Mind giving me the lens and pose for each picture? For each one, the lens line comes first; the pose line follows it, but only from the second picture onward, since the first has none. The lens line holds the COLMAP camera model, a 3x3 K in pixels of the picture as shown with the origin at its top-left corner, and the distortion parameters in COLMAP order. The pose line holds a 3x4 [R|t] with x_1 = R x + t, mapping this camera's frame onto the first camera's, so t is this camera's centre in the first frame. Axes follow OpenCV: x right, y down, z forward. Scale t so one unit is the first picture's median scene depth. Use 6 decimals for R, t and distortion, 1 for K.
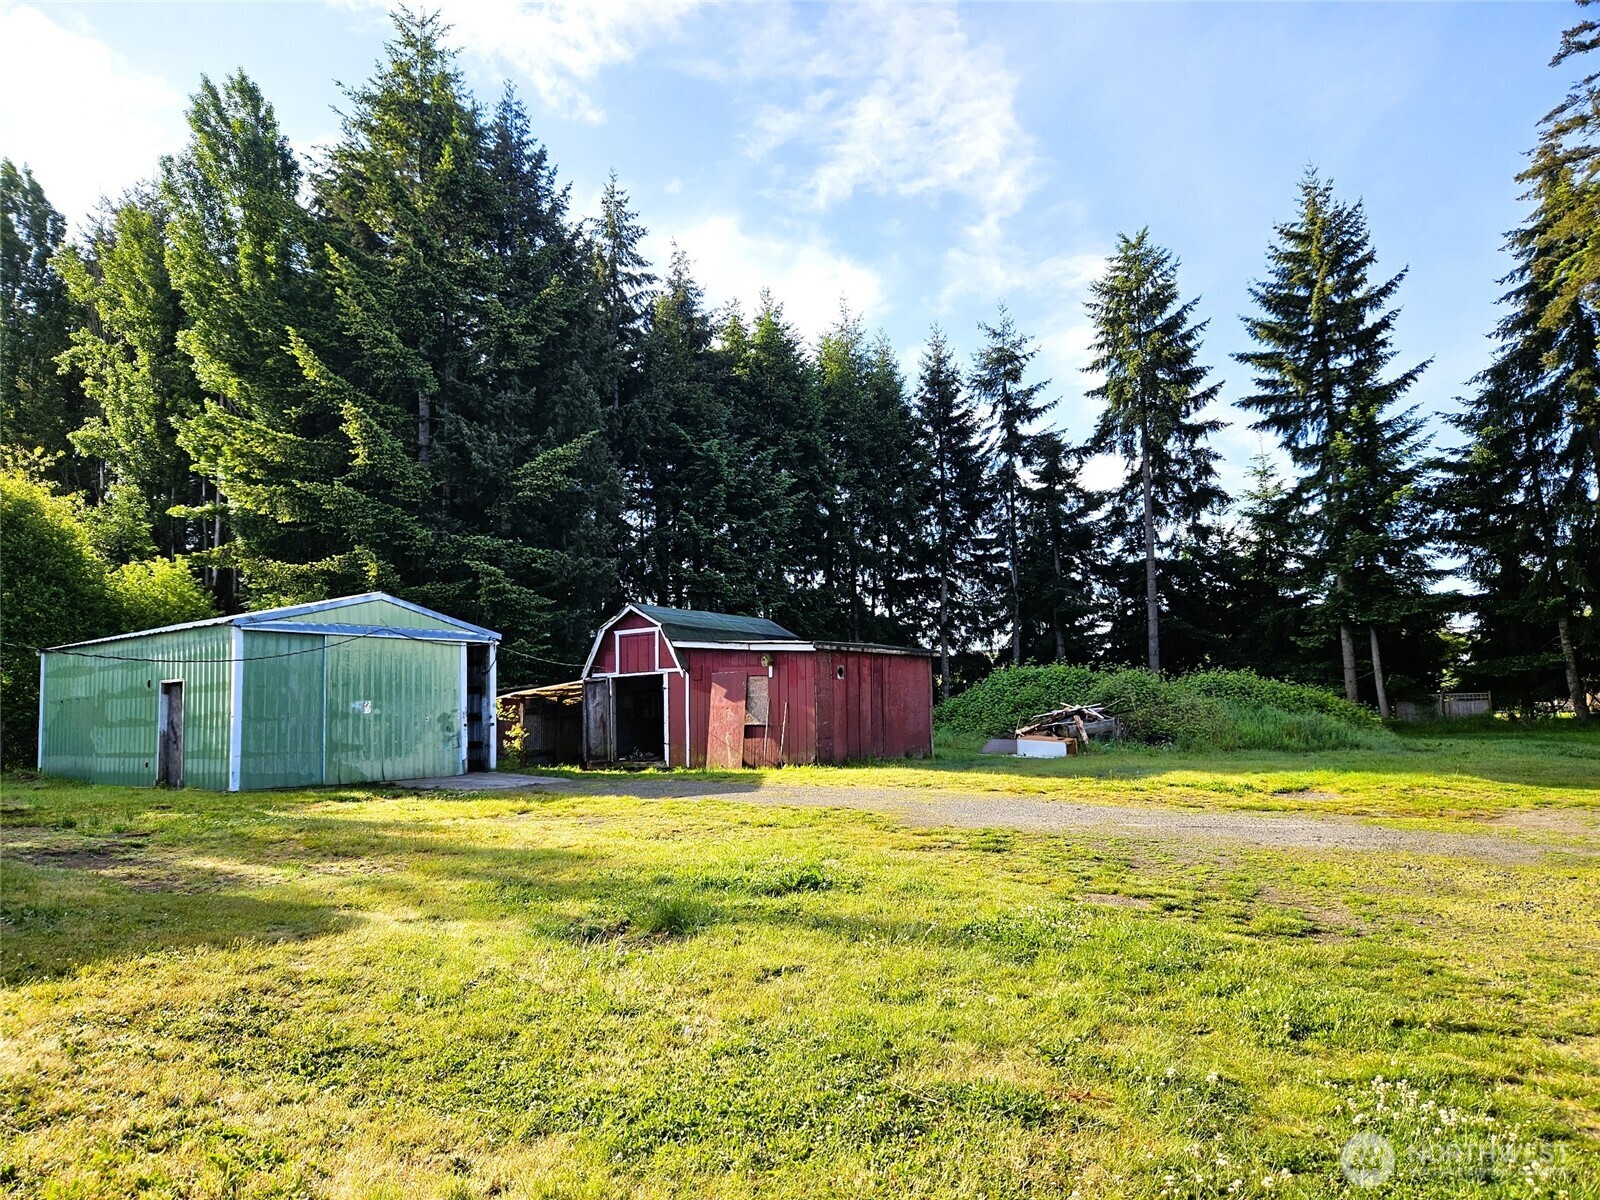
lens RADIAL K [[1086.0, 0, 765.6], [0, 1086.0, 625.3], [0, 0, 1]] dist [0.059689, -0.038416]
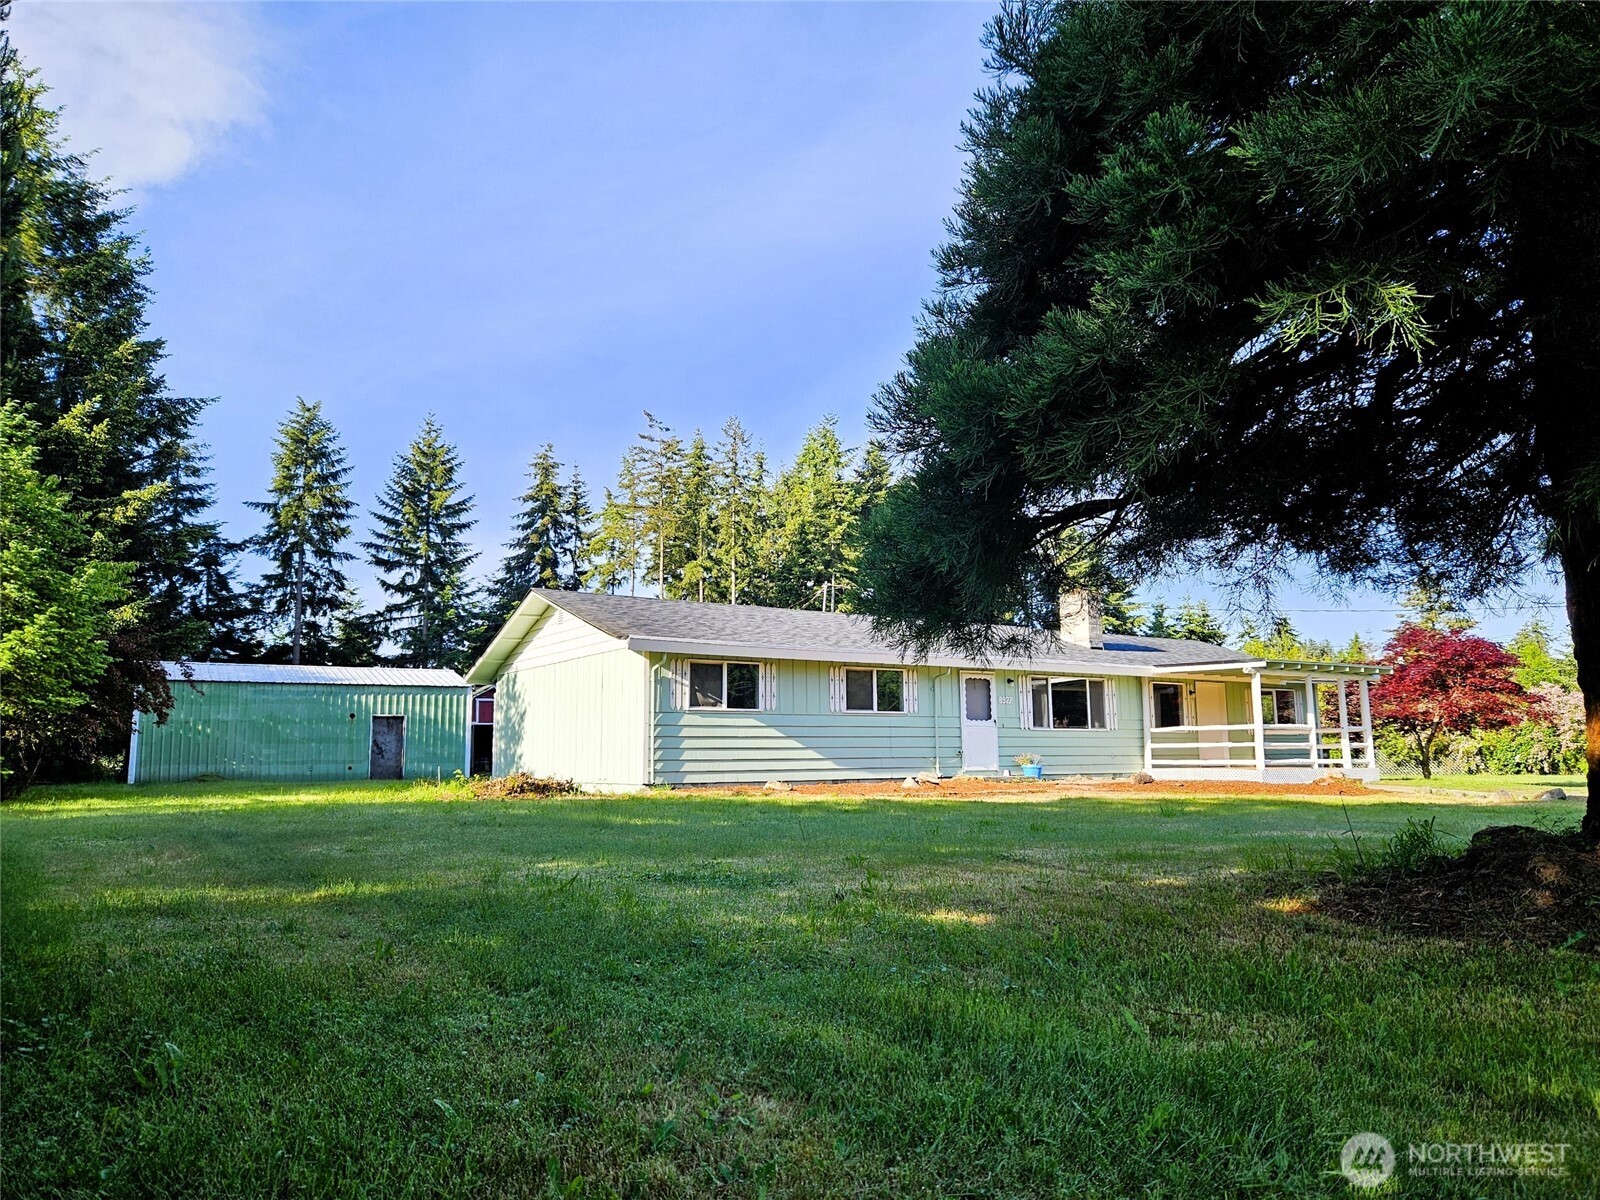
lens RADIAL K [[1086.0, 0, 817.5], [0, 1086.0, 628.7], [0, 0, 1]] dist [0.059689, -0.038416]
pose [[0.342415, 0.134595, 0.929858, -0.676099], [-0.082026, 0.990189, -0.113122, 0.020191], [-0.935962, -0.037538, 0.350096, -0.060210]]
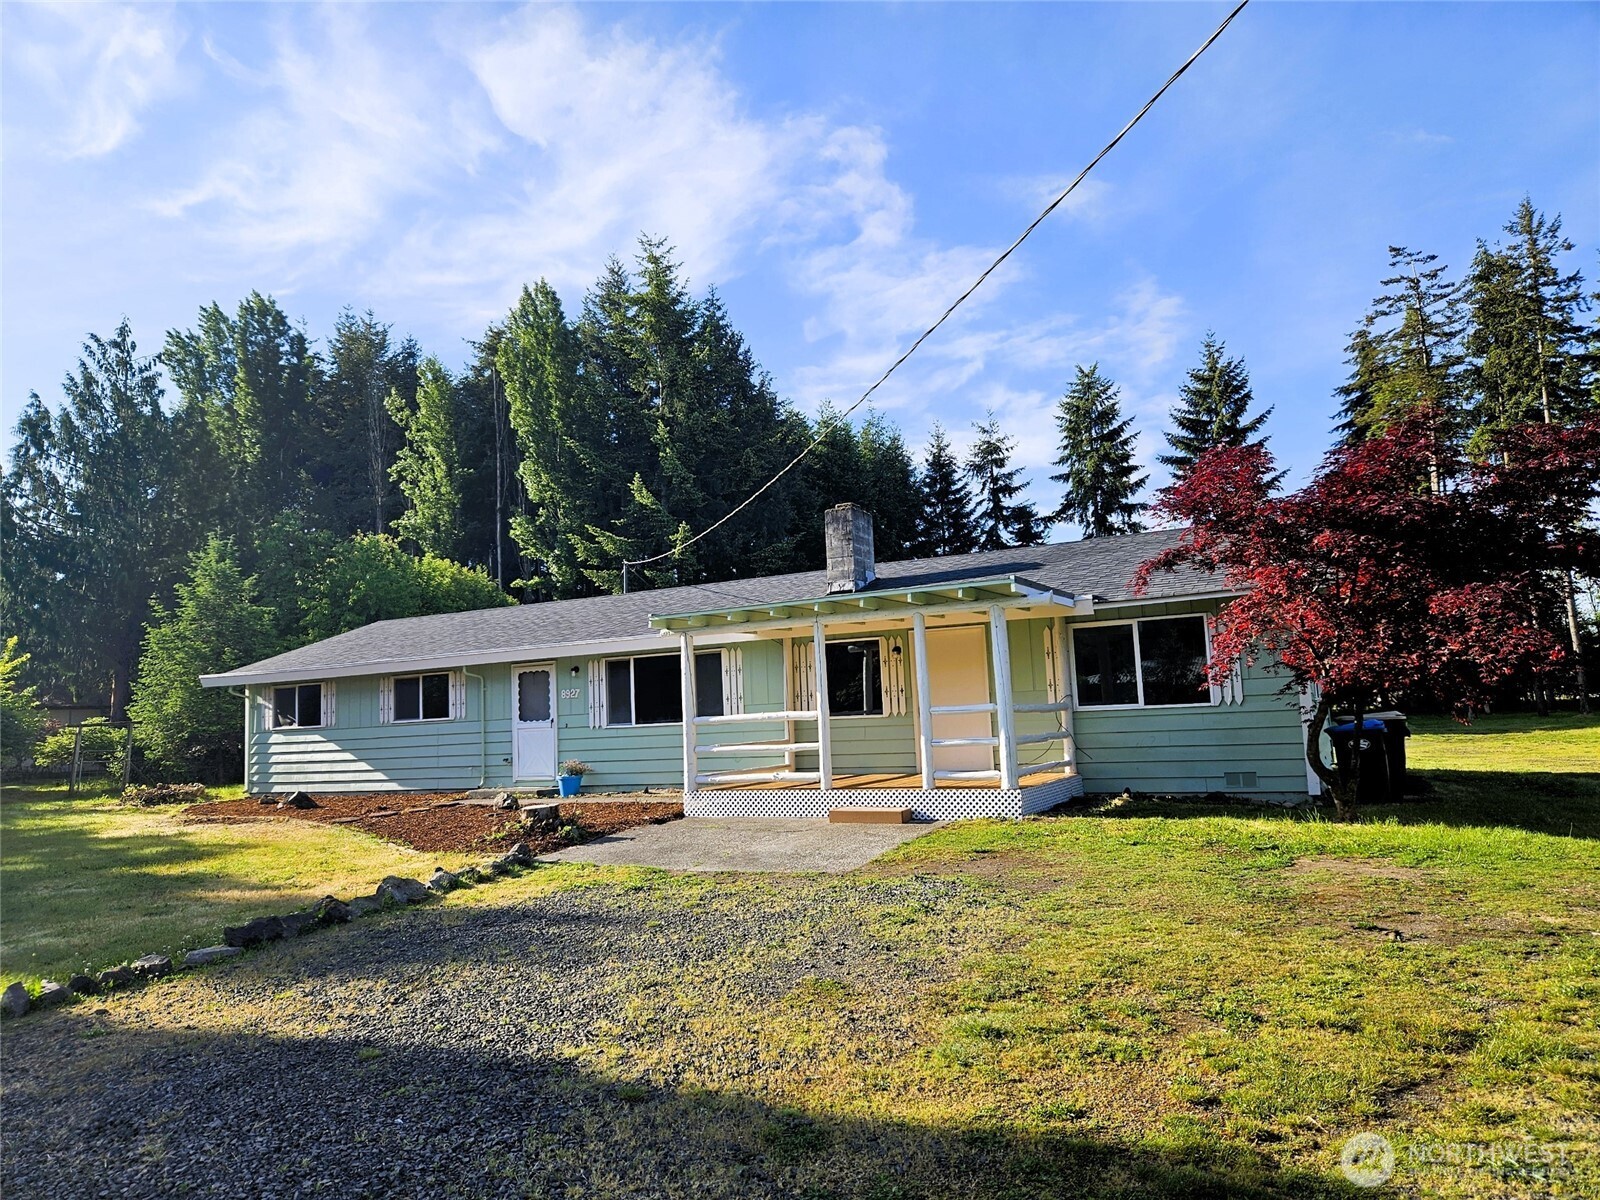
lens RADIAL K [[1086.0, 0, 777.3], [0, 1086.0, 625.4], [0, 0, 1]] dist [0.059689, -0.038416]
pose [[0.990629, -0.004791, 0.136498, -0.248868], [0.005495, 0.999973, -0.004781, -0.024420], [-0.136471, 0.005486, 0.990629, -0.323368]]
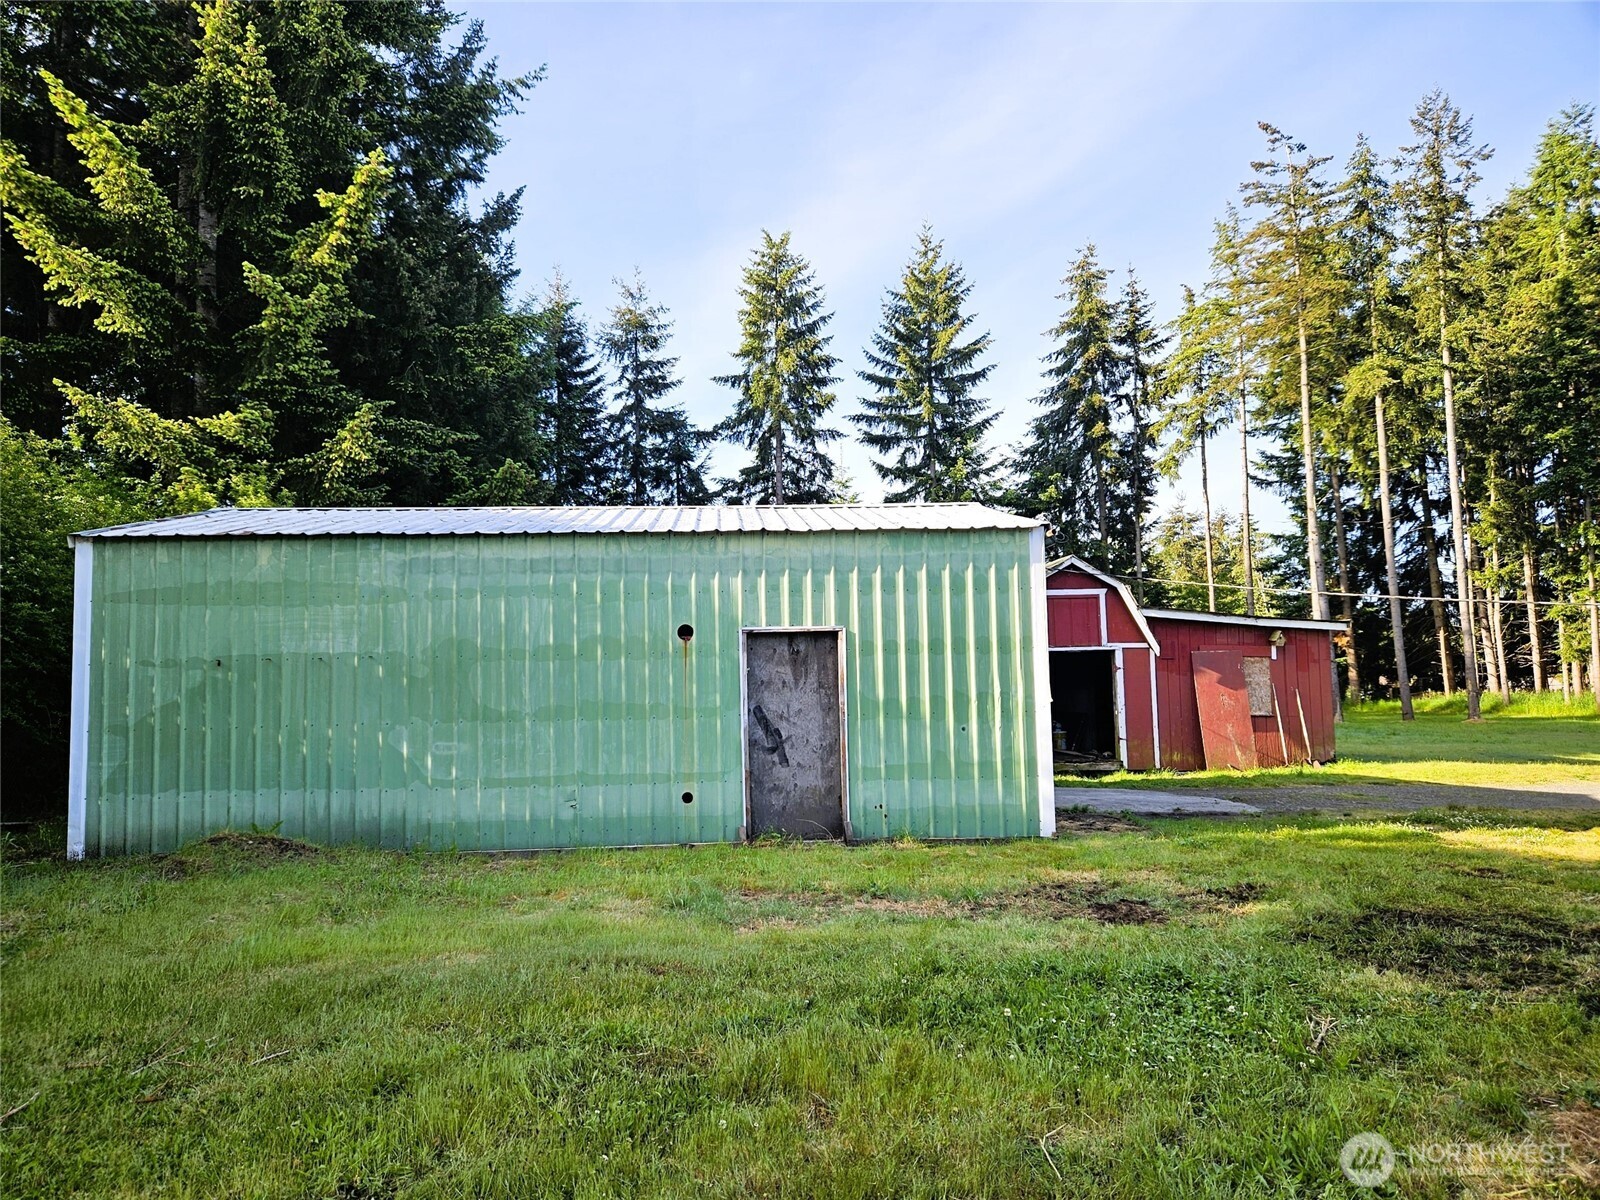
lens RADIAL K [[1086.0, 0, 771.2], [0, 1086.0, 609.3], [0, 0, 1]] dist [0.059689, -0.038416]
pose [[0.755568, 0.062946, 0.652039, -0.318722], [-0.061280, 0.997800, -0.025316, 0.020262], [-0.652198, -0.020829, 0.757762, 0.227525]]
